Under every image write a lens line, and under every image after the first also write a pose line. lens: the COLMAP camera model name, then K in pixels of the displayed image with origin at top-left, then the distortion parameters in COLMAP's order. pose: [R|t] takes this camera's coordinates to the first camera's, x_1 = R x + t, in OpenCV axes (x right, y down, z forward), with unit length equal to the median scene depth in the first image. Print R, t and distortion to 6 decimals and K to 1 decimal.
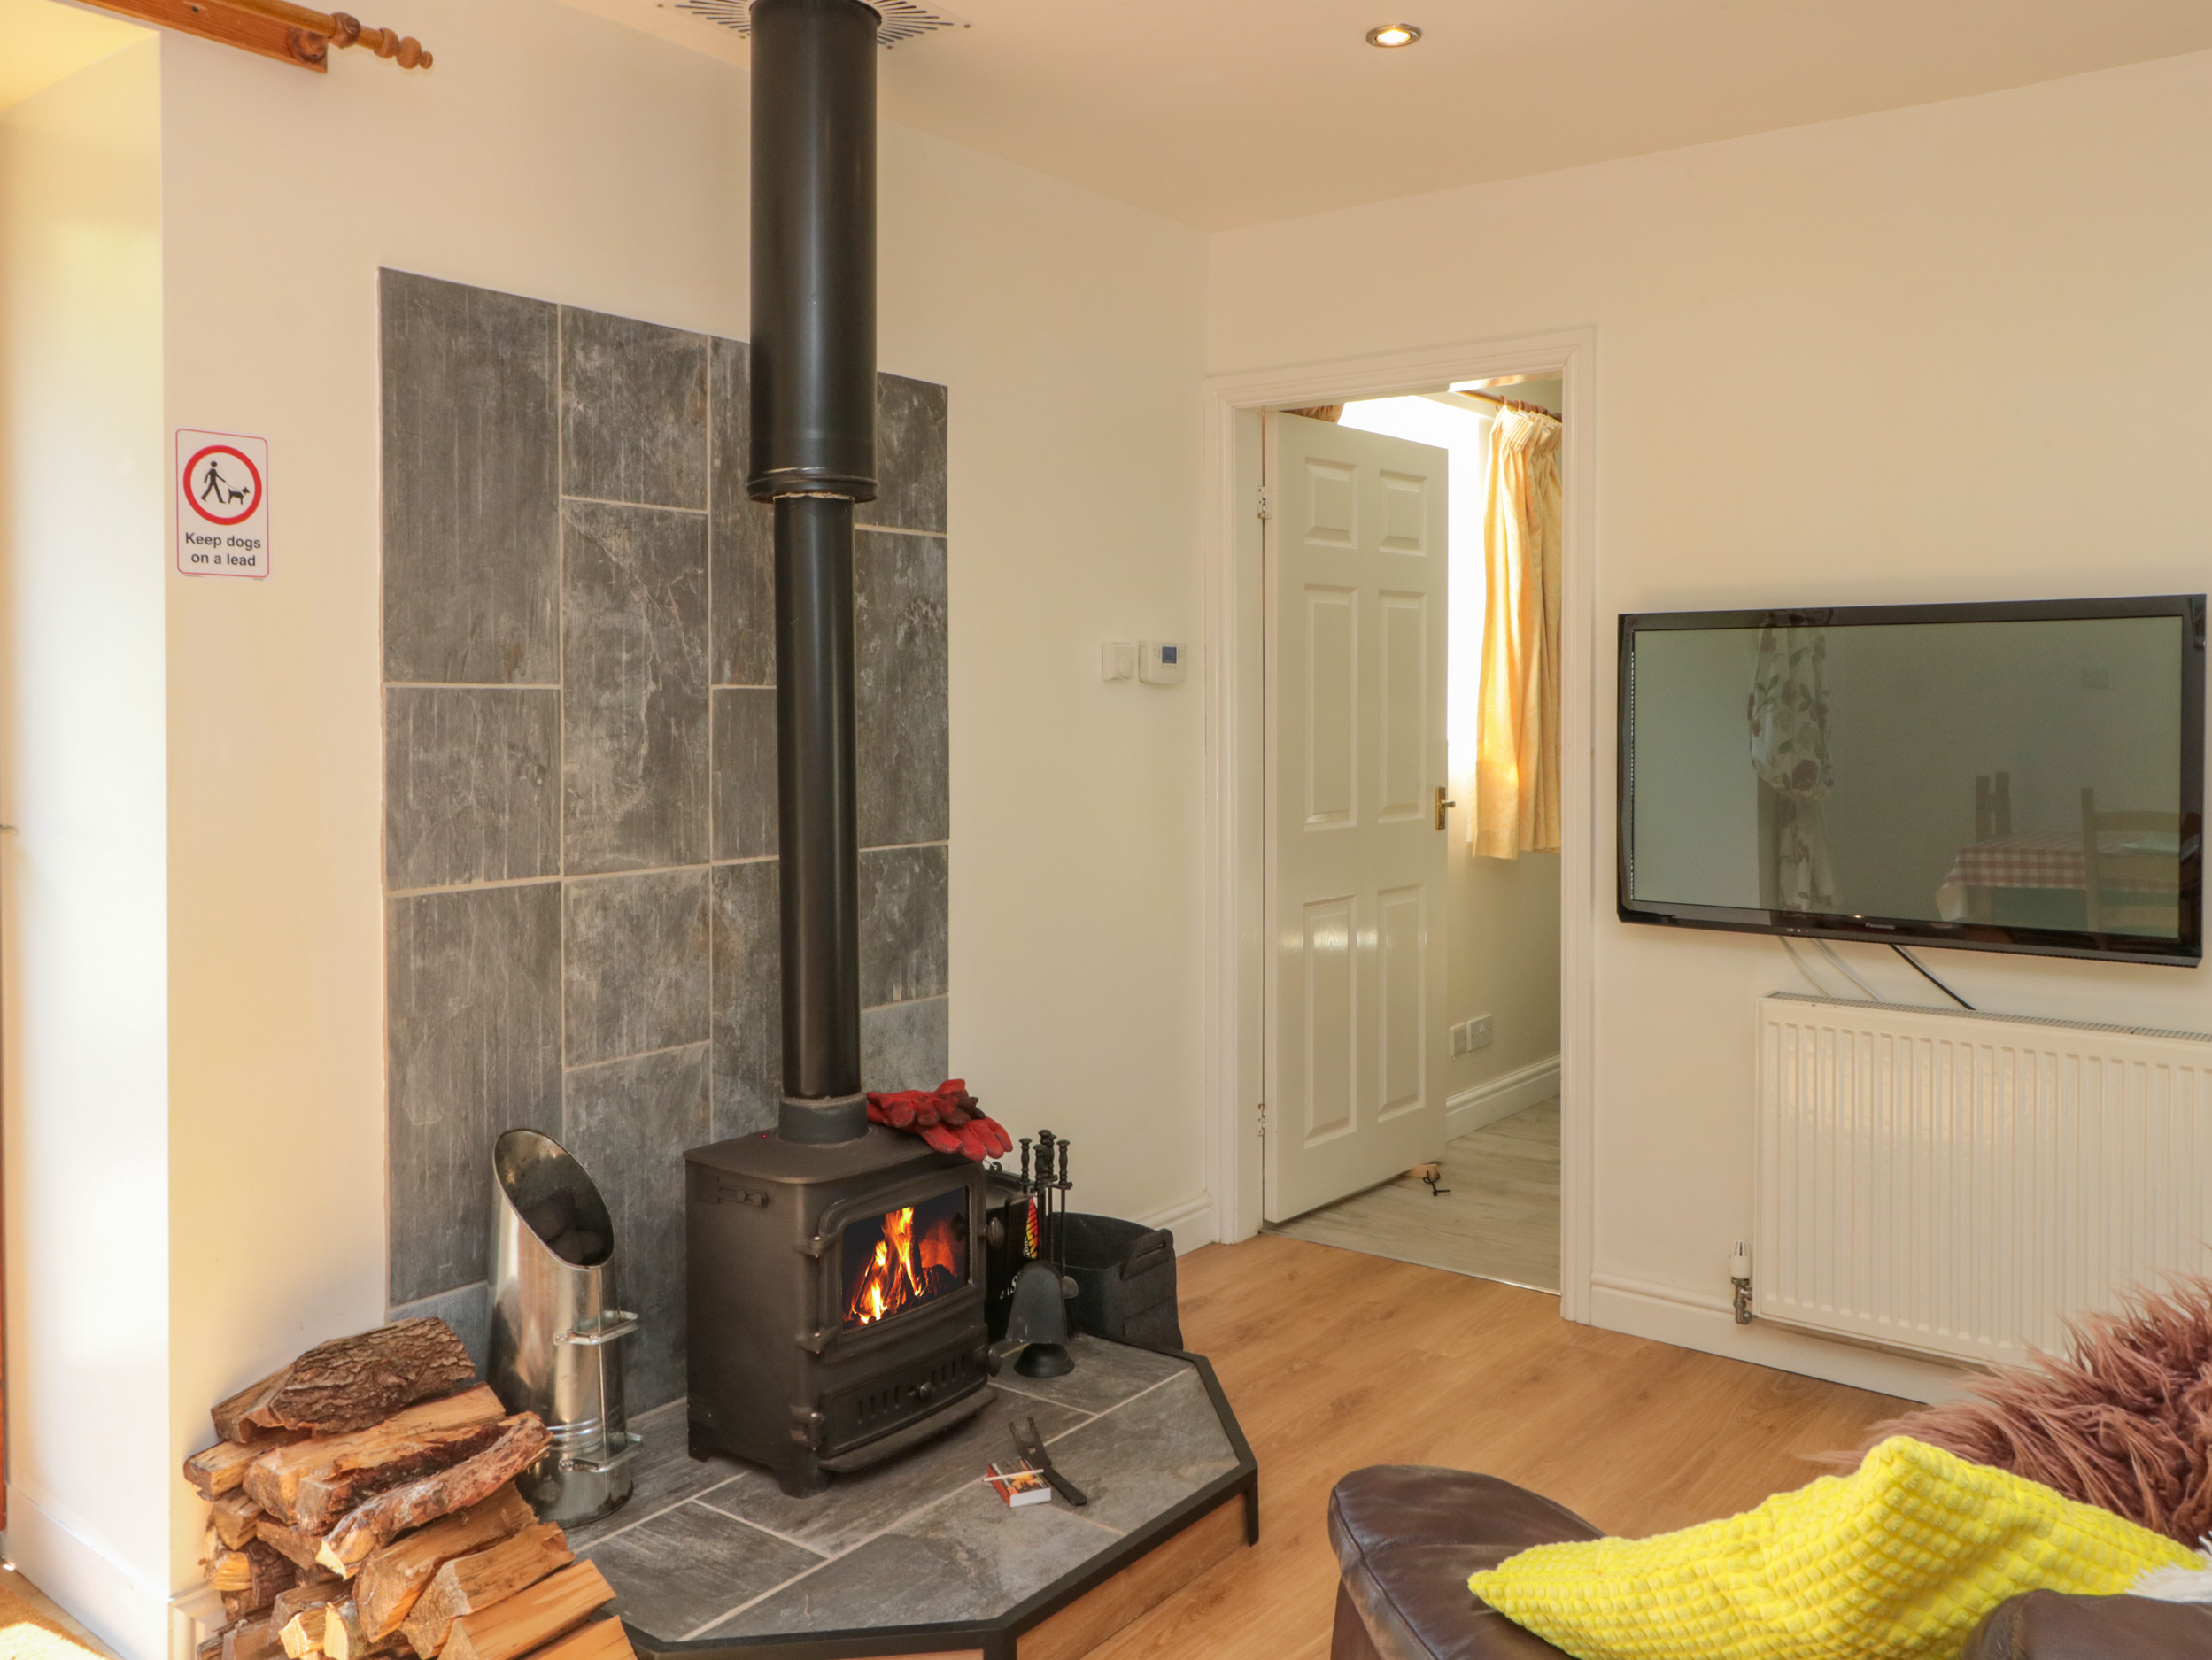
lens RADIAL K [[1800.9, 0, 1181.6], [0, 1800.9, 730.4], [0, 0, 1]] dist [0.001940, -0.003109]
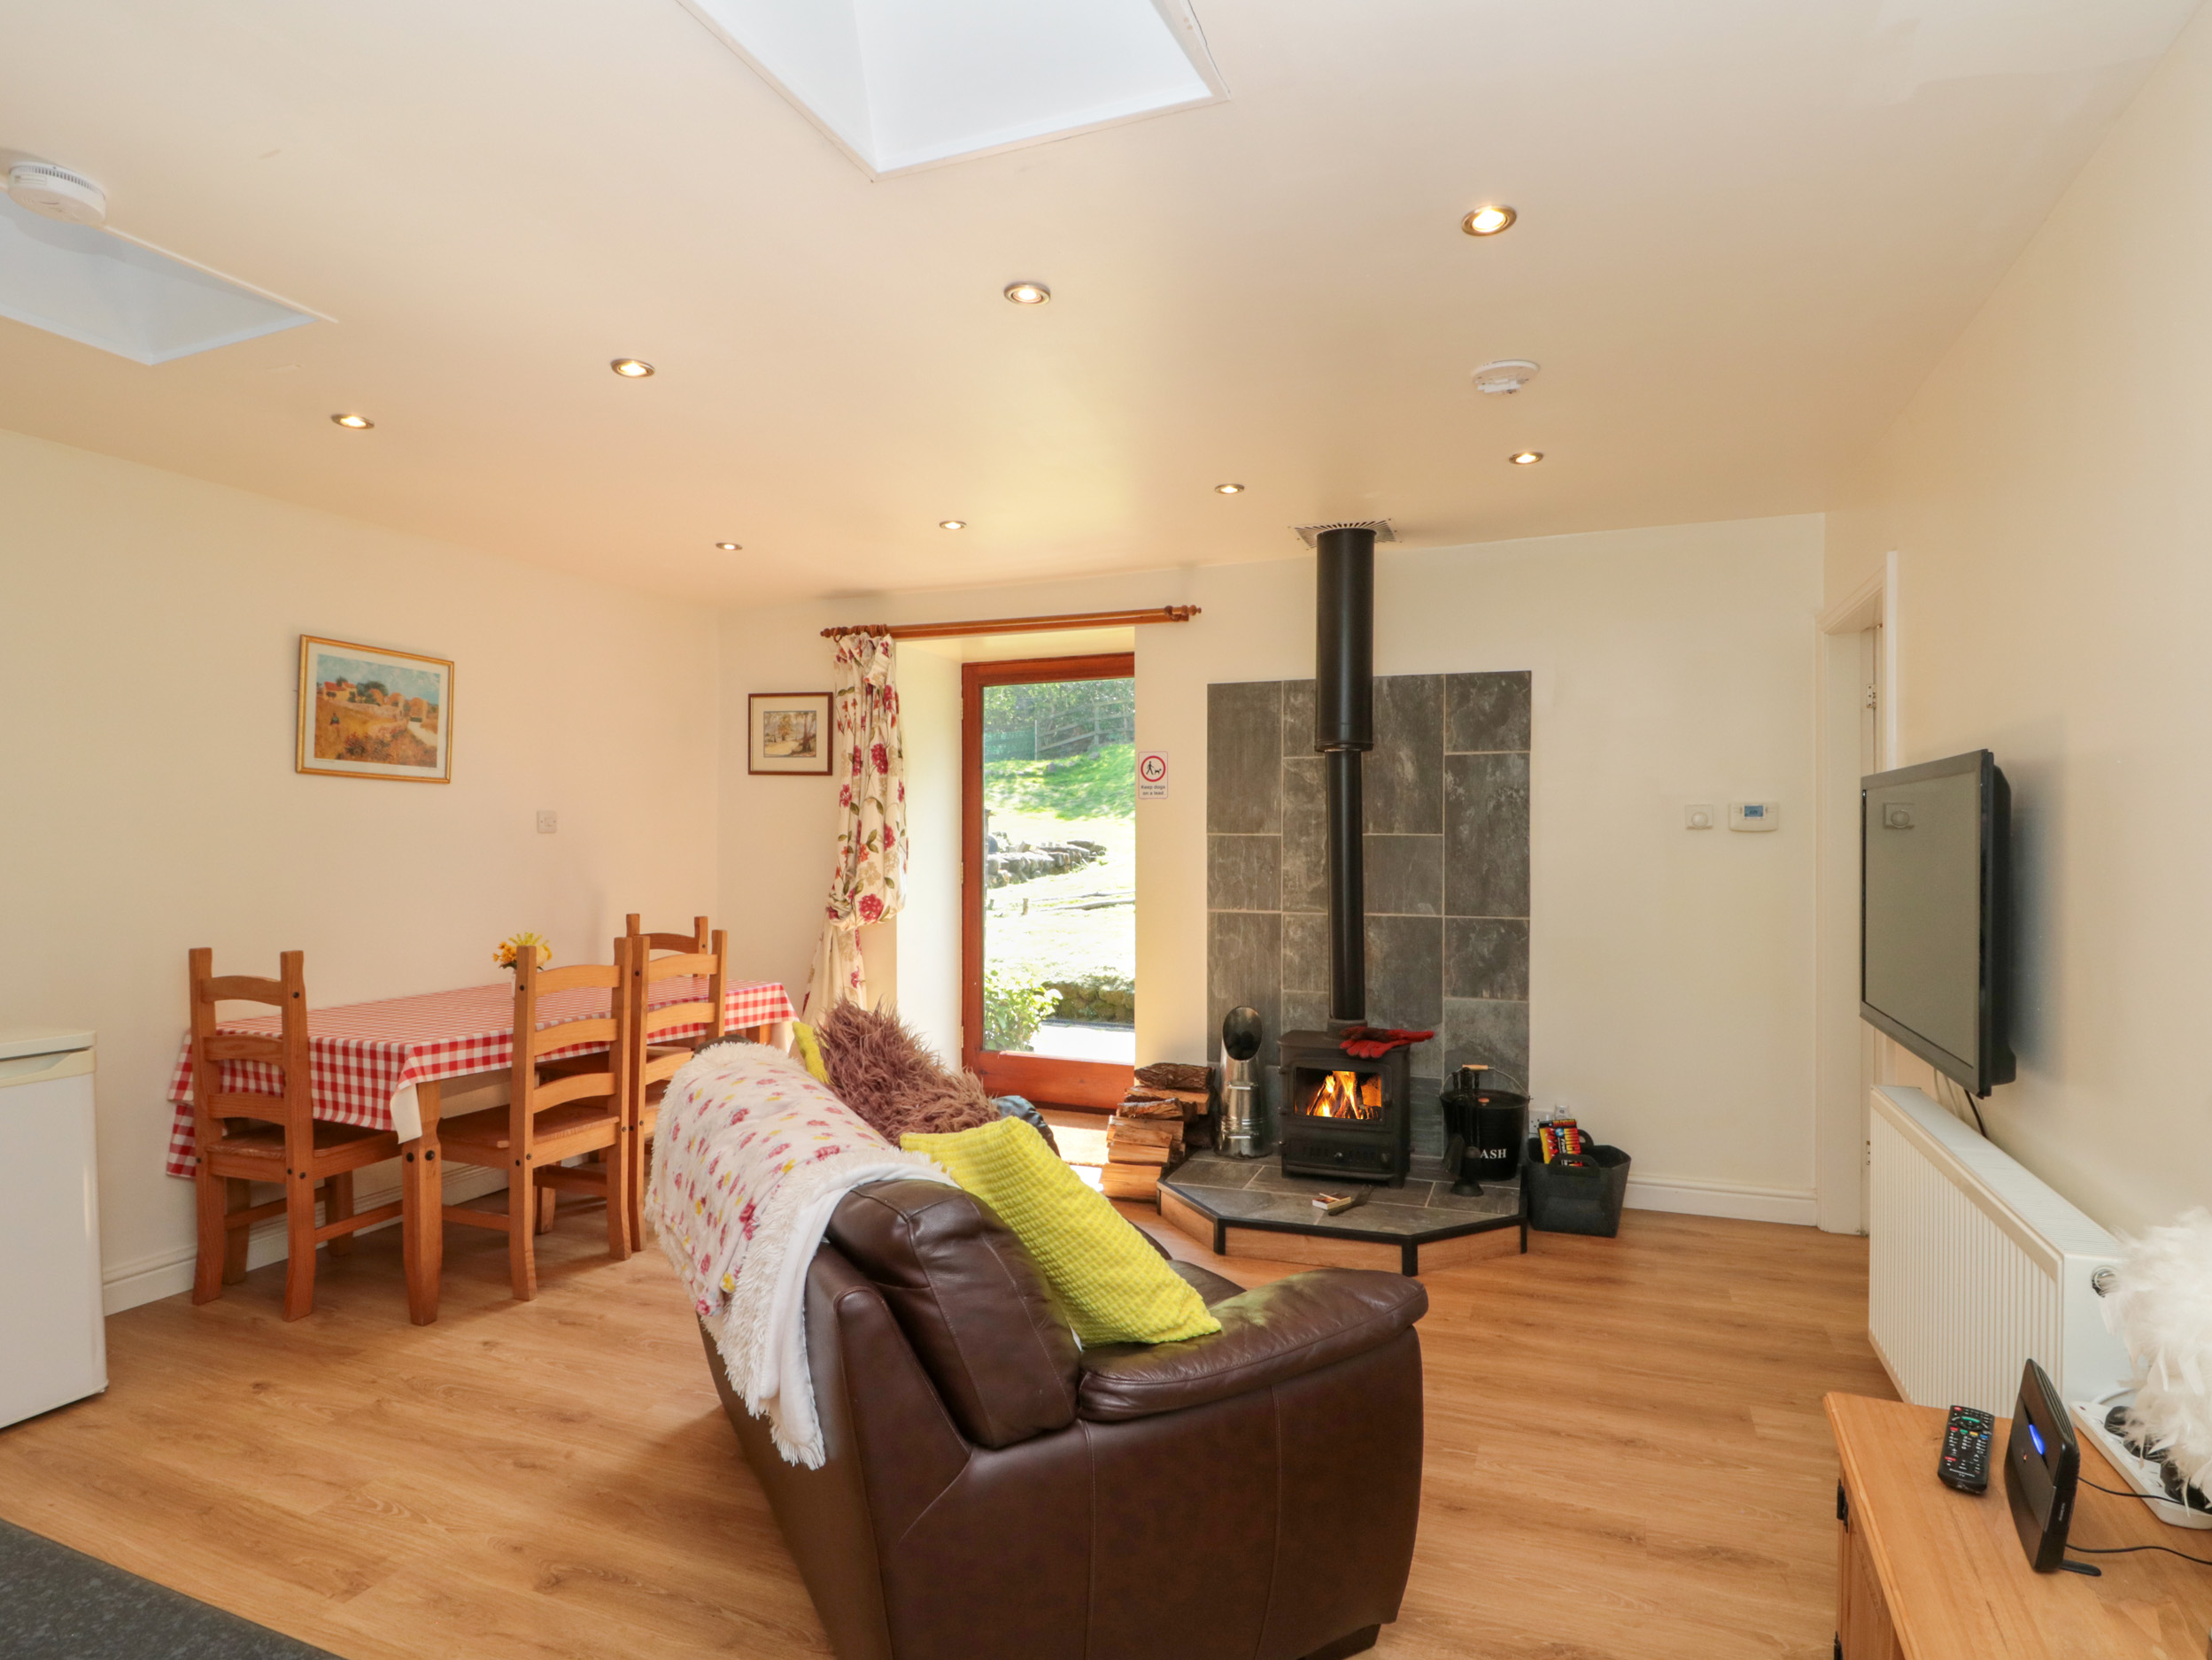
lens RADIAL K [[1202.2, 0, 1106.0], [0, 1202.2, 830.0], [0, 0, 1]] dist [-0.001012, -0.010279]
pose [[0.273376, -0.003349, -0.961902, 1.188550], [-0.018370, 0.999793, -0.008702, -0.012055], [0.961732, 0.020049, 0.273258, 0.319310]]
